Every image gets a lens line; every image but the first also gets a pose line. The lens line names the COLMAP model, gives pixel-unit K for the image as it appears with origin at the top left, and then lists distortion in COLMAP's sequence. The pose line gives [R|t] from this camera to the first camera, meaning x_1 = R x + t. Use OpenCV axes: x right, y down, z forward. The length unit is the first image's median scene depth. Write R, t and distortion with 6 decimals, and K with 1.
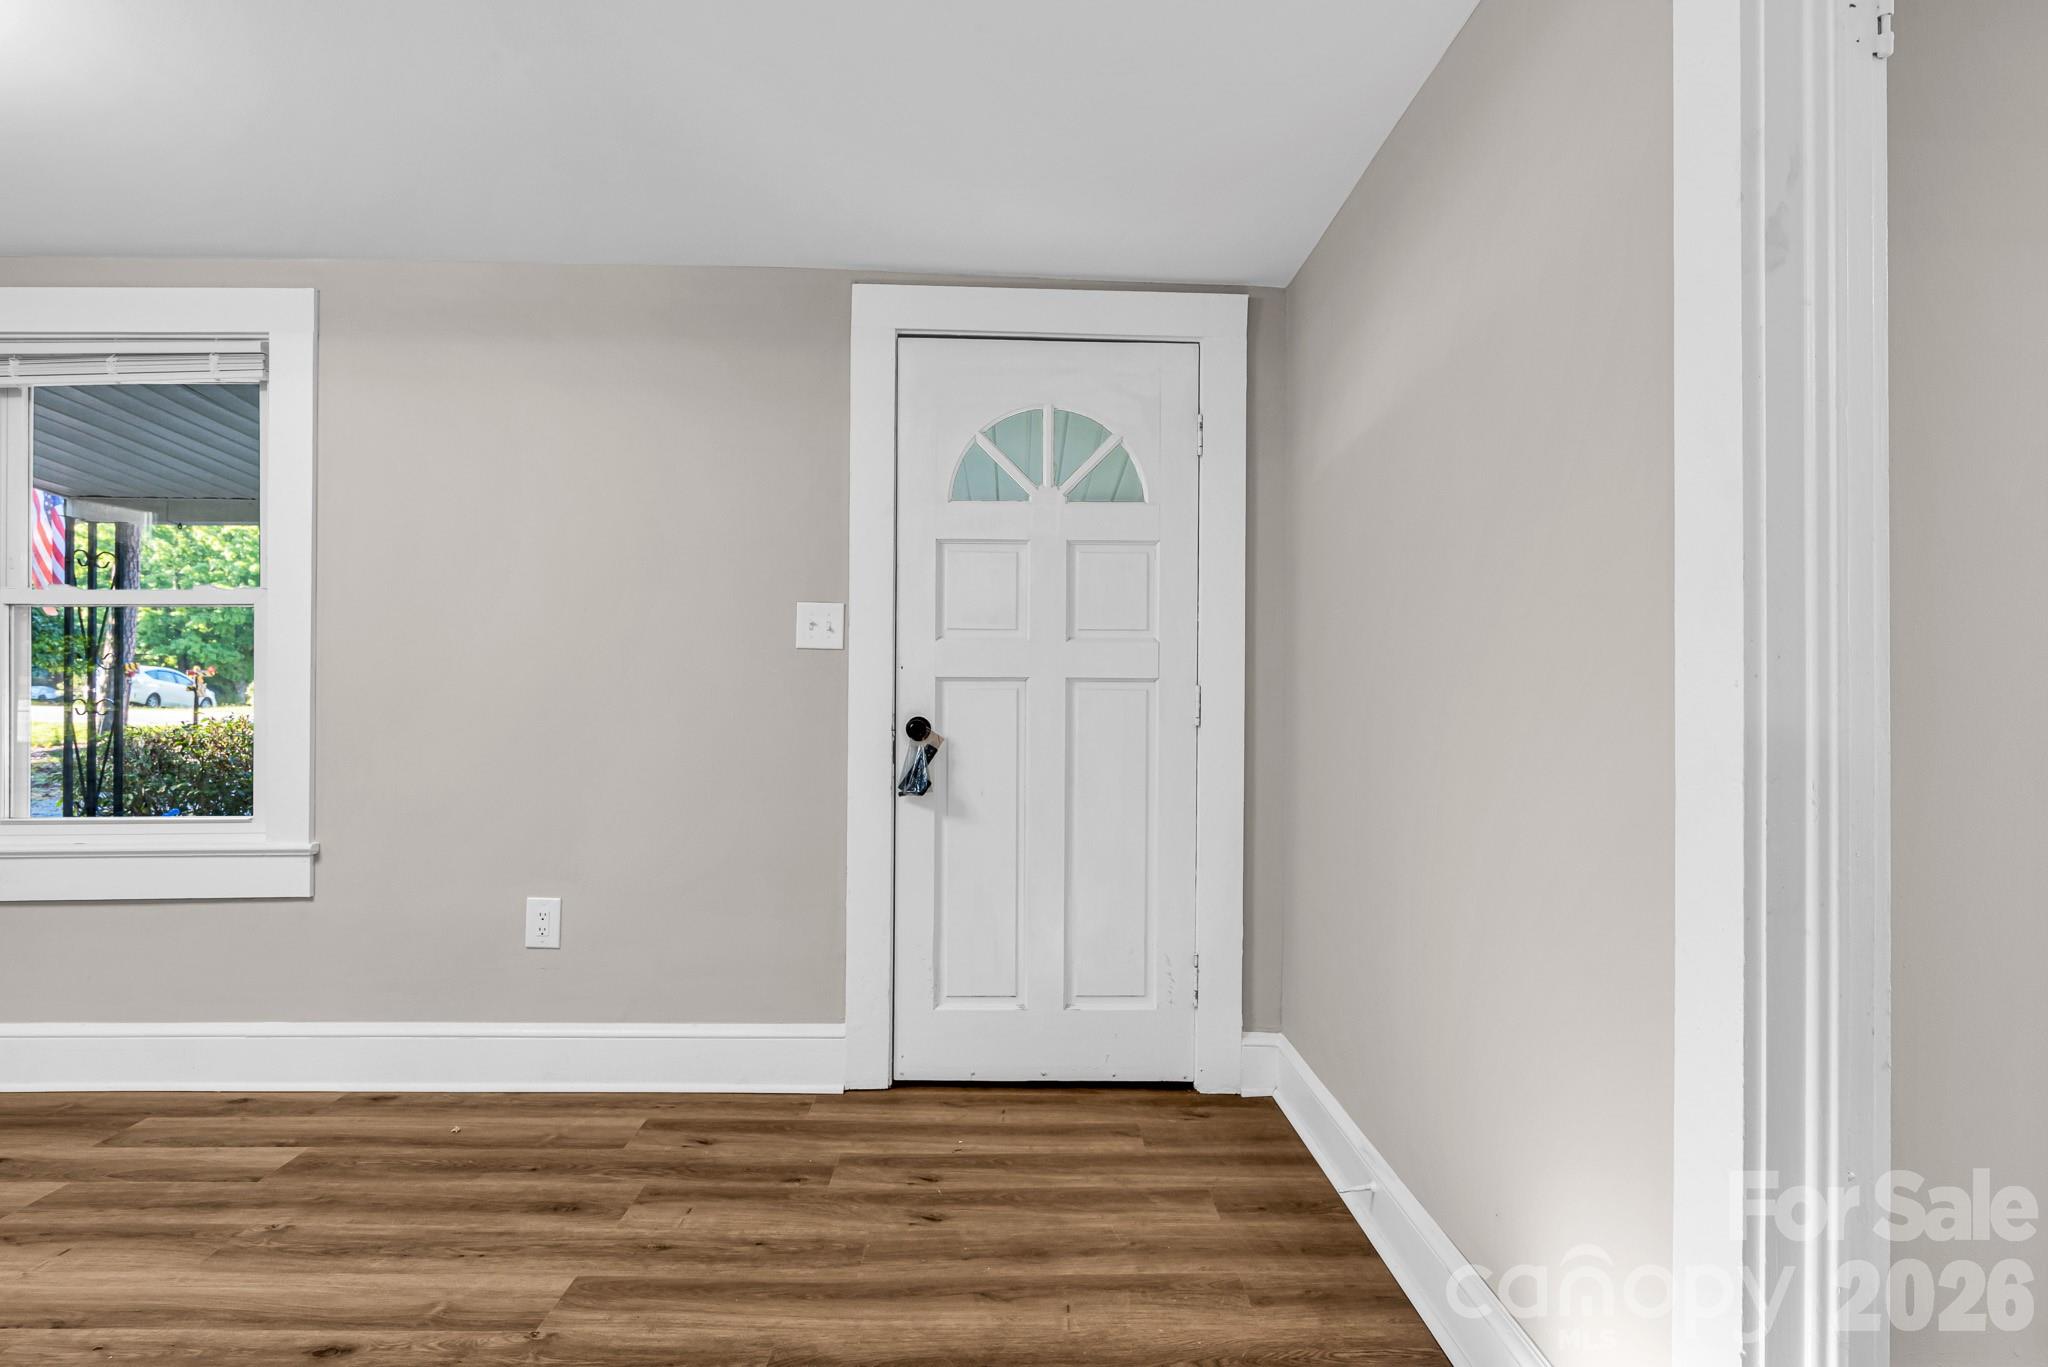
lens RADIAL K [[1091.8, 0, 1033.7], [0, 1091.8, 691.5], [0, 0, 1]] dist [-0.001881, -0.001220]
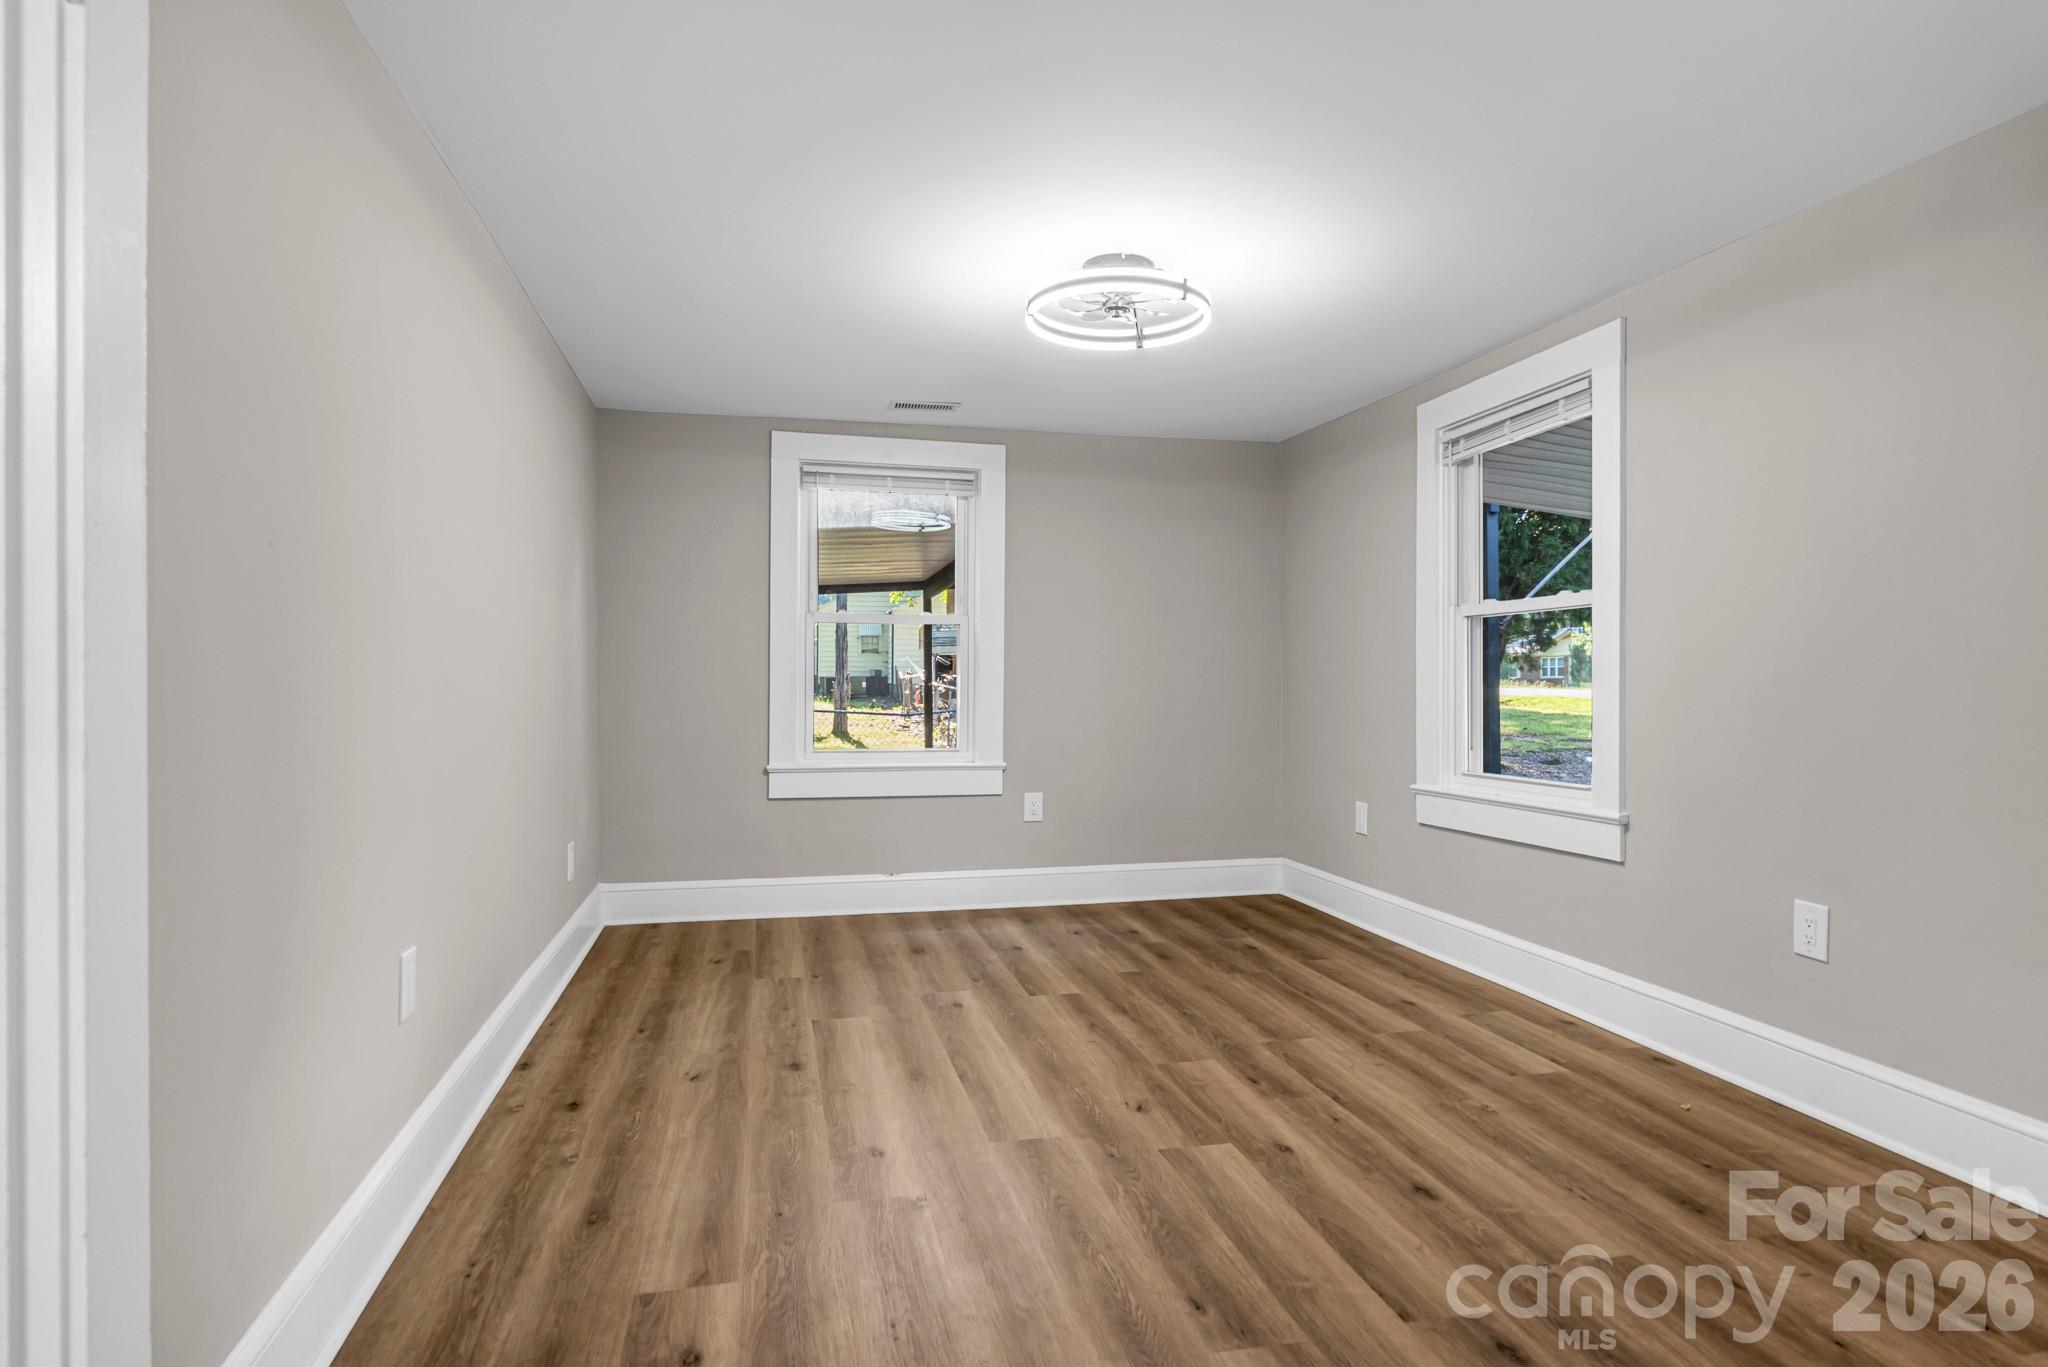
lens RADIAL K [[1107.5, 0, 1024.0], [0, 1107.5, 683.5], [0, 0, 1]] dist [-0.001661, -0.000971]
pose [[0.202667, -0.000679, -0.979248, 0.366070], [0.000299, 1.000000, -0.000632, 0.006395], [0.979248, -0.000164, 0.202667, 0.189328]]
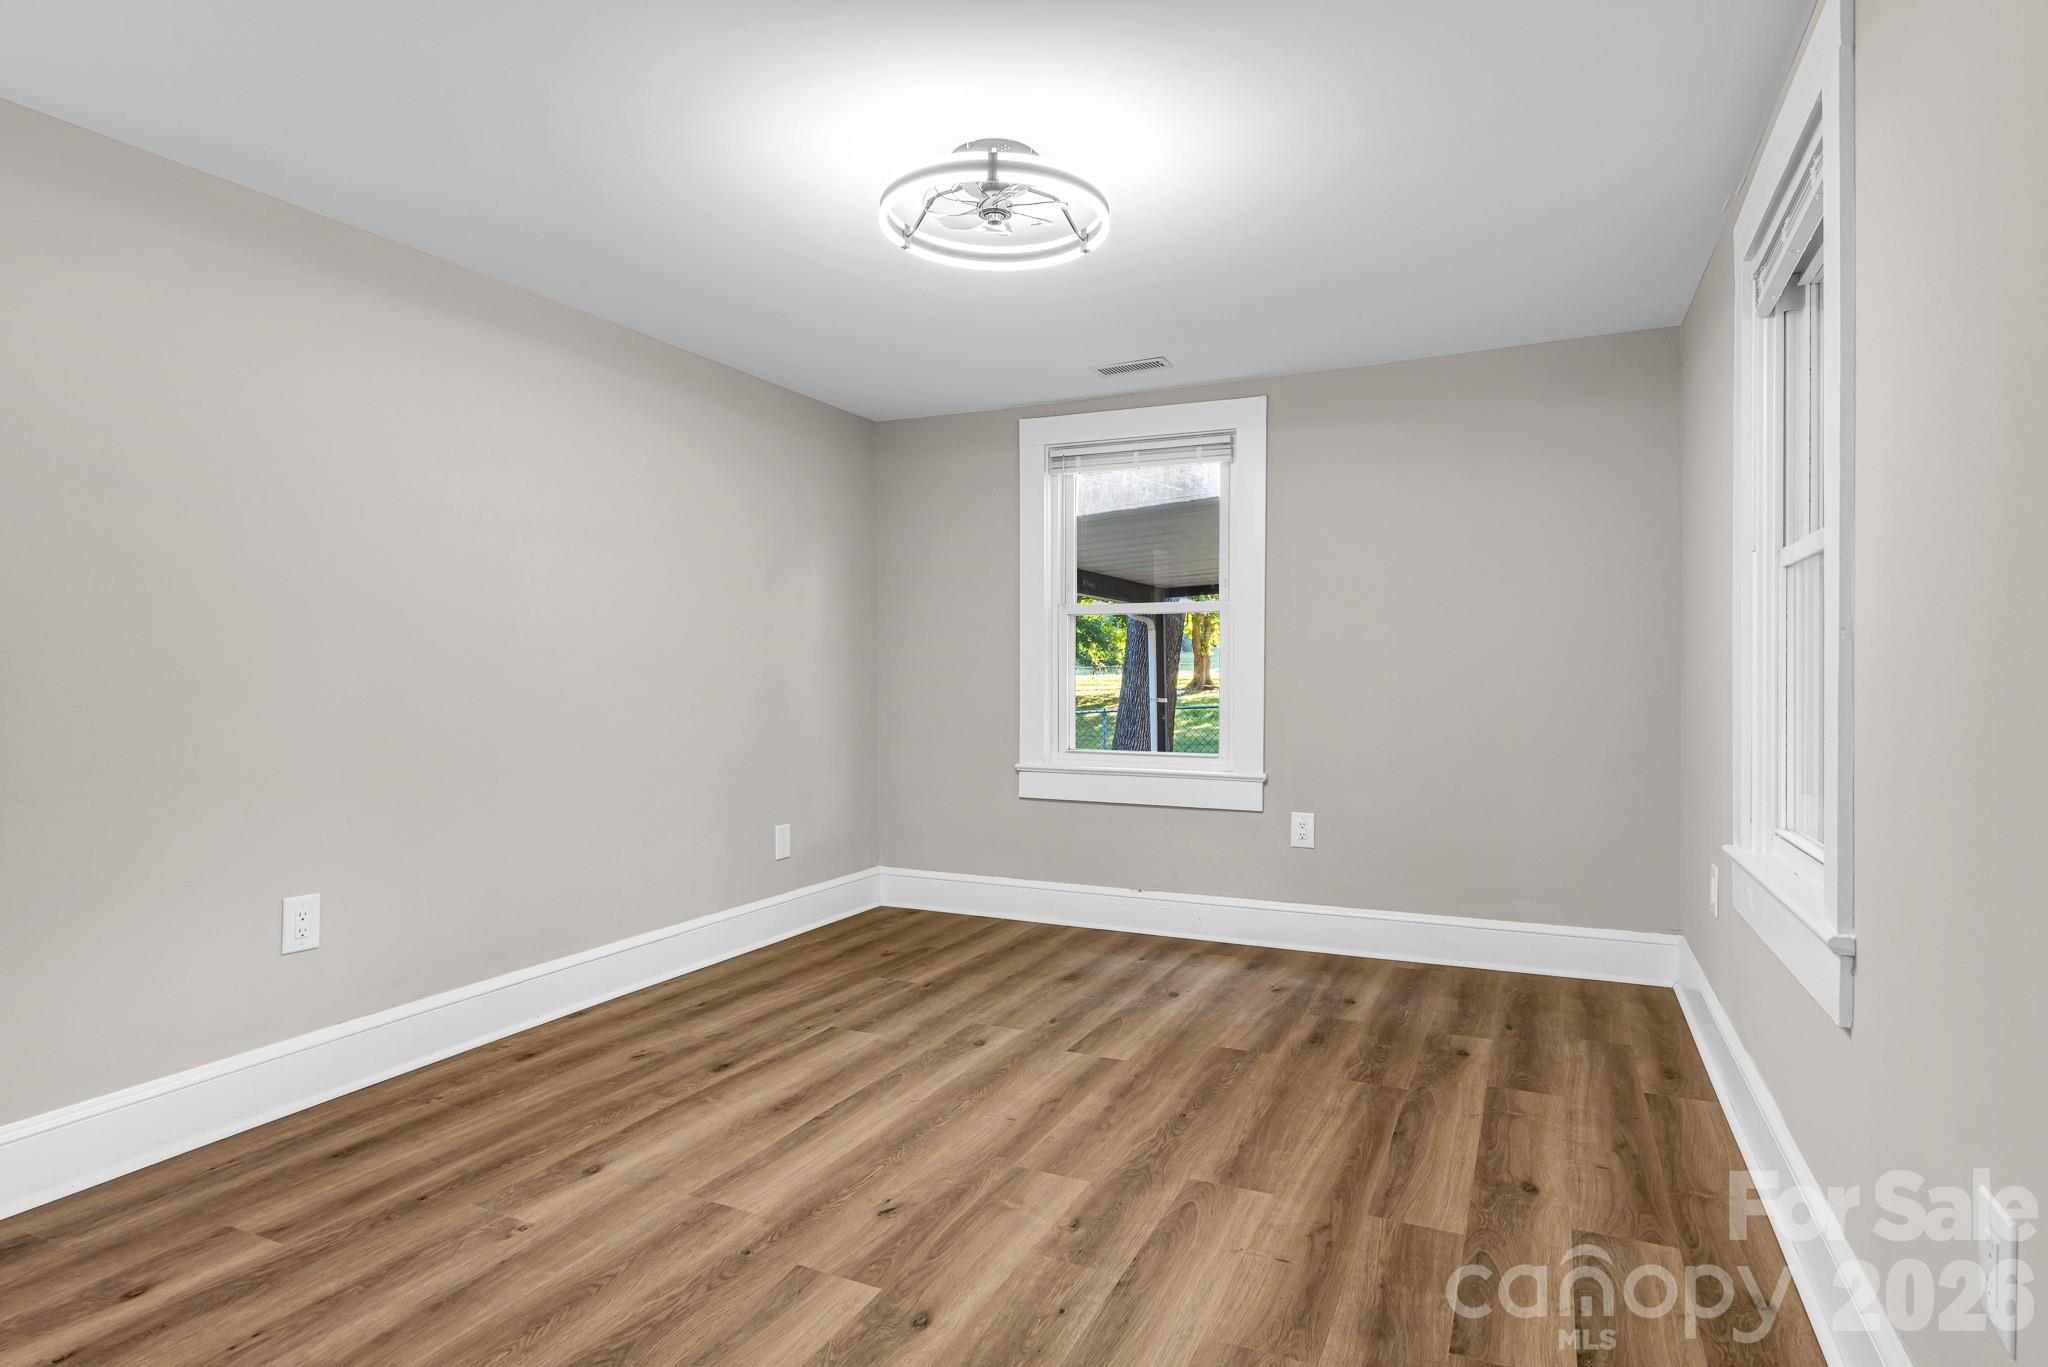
lens RADIAL K [[1100.6, 0, 1024.0], [0, 1100.6, 683.5], [0, 0, 1]] dist [-0.001245, -0.001250]
pose [[-0.447394, 0.002565, -0.894333, 0.057273], [-0.001982, 0.999991, 0.003859, 0.004830], [0.894335, 0.003499, -0.447385, 0.978830]]
